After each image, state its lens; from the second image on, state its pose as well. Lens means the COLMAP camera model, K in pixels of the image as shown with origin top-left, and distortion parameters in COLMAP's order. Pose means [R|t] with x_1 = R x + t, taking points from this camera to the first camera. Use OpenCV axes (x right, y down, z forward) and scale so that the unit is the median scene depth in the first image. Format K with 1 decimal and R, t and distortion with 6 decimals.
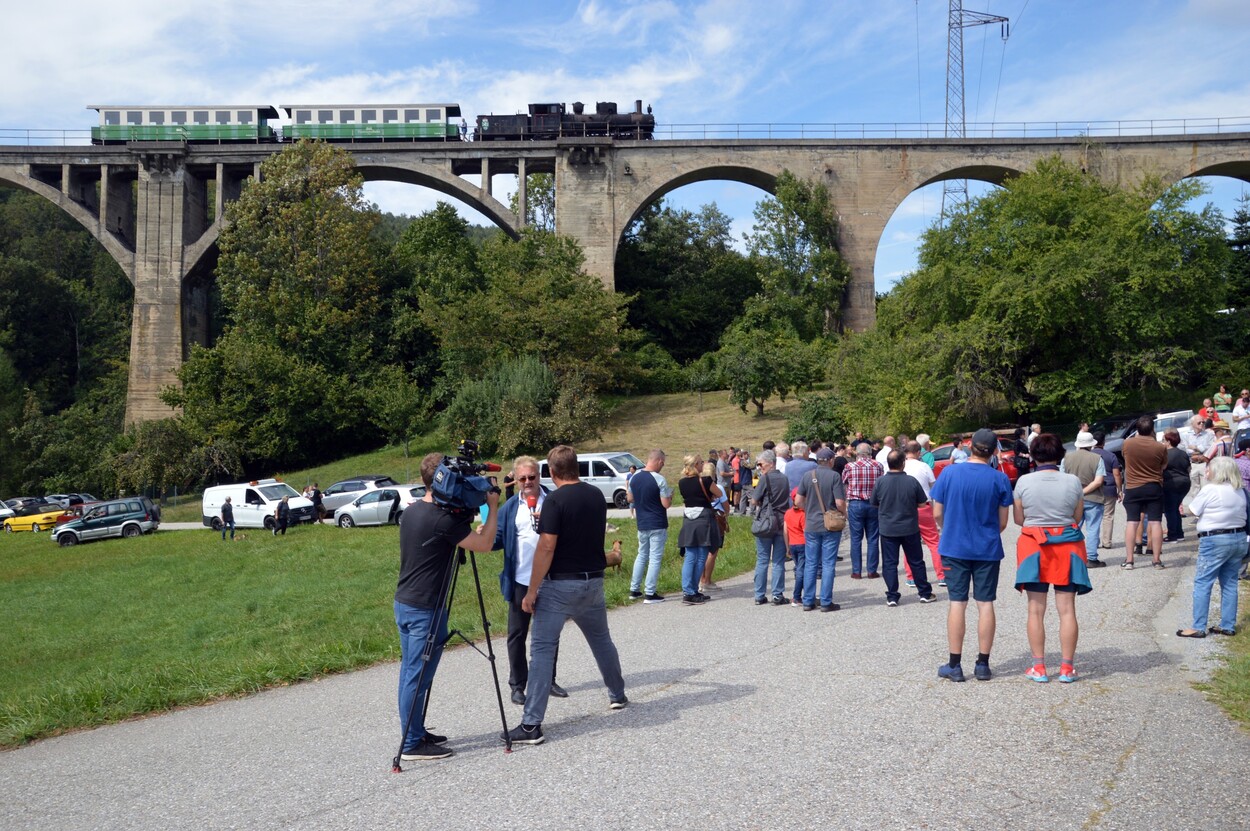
lens RADIAL K [[1092.7, 0, 617.4], [0, 1092.7, 435.7], [0, 0, 1]] dist [-0.051043, 0.122373]
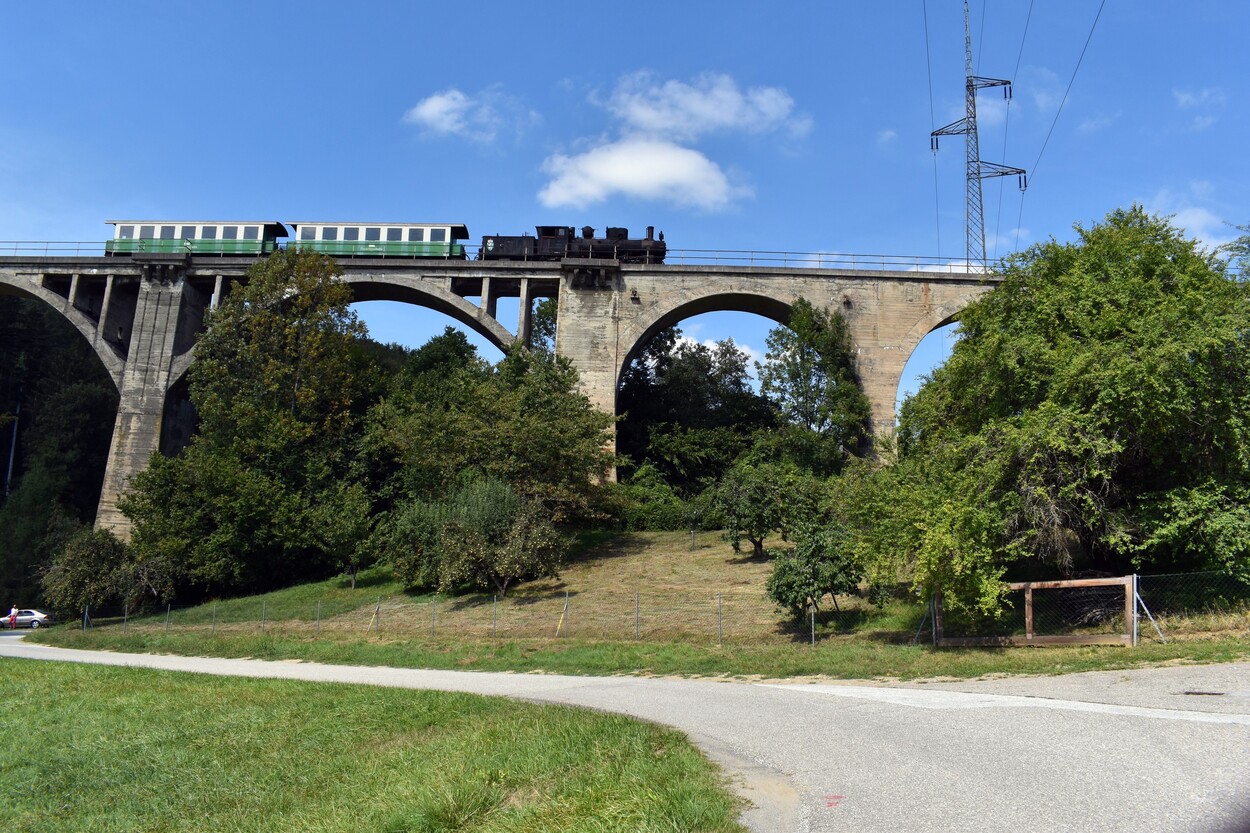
lens RADIAL K [[970.3, 0, 621.3], [0, 970.3, 419.7], [0, 0, 1]] dist [-0.107126, 0.024052]
pose [[0.998145, 0.035248, -0.049638, 0.044287], [-0.042873, 0.985849, -0.162062, 0.001782], [0.043223, 0.163890, 0.985531, 0.186942]]
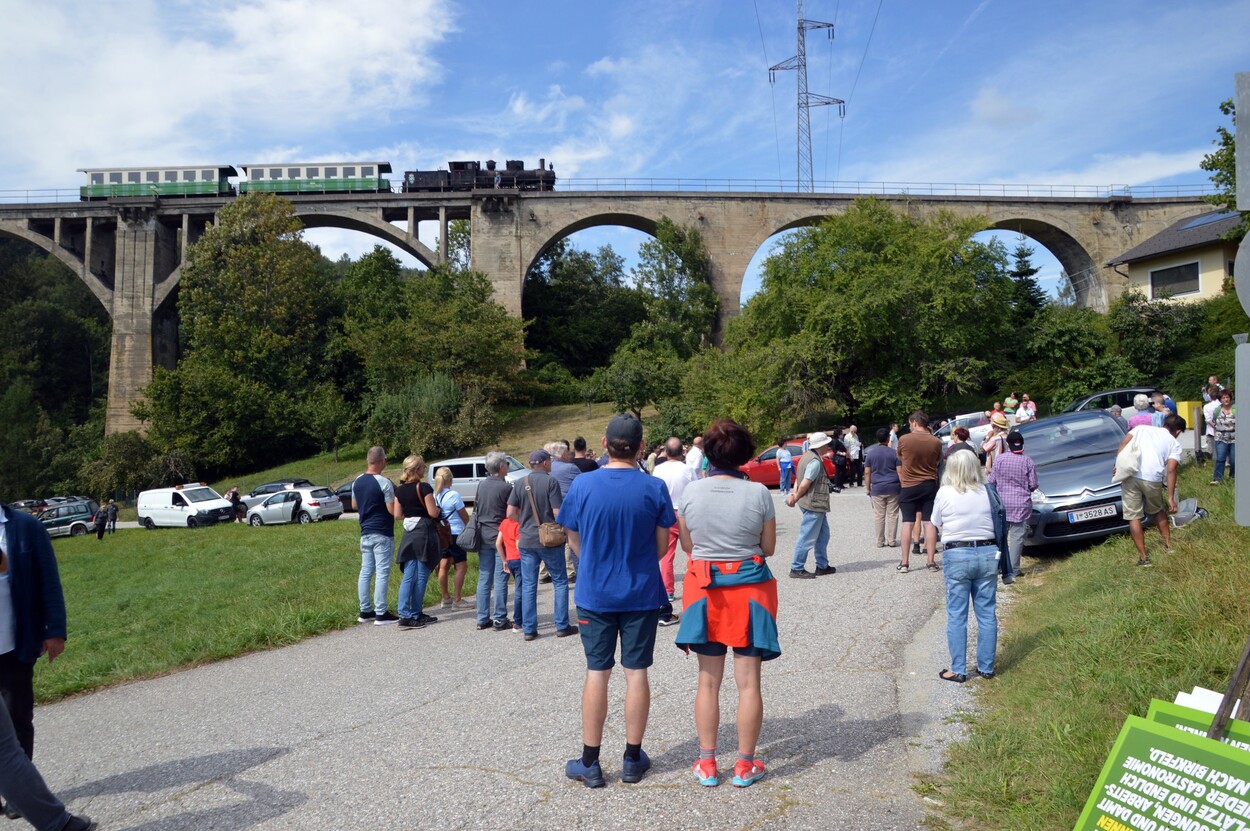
lens RADIAL K [[883.2, 0, 616.8], [0, 883.2, 445.3], [0, 0, 1]] dist [-0.132089, 0.061925]
pose [[0.997357, -0.012794, 0.071524, 0.030242], [0.012468, 0.999910, 0.004997, 0.000862], [-0.071582, -0.004092, 0.997426, 0.047112]]
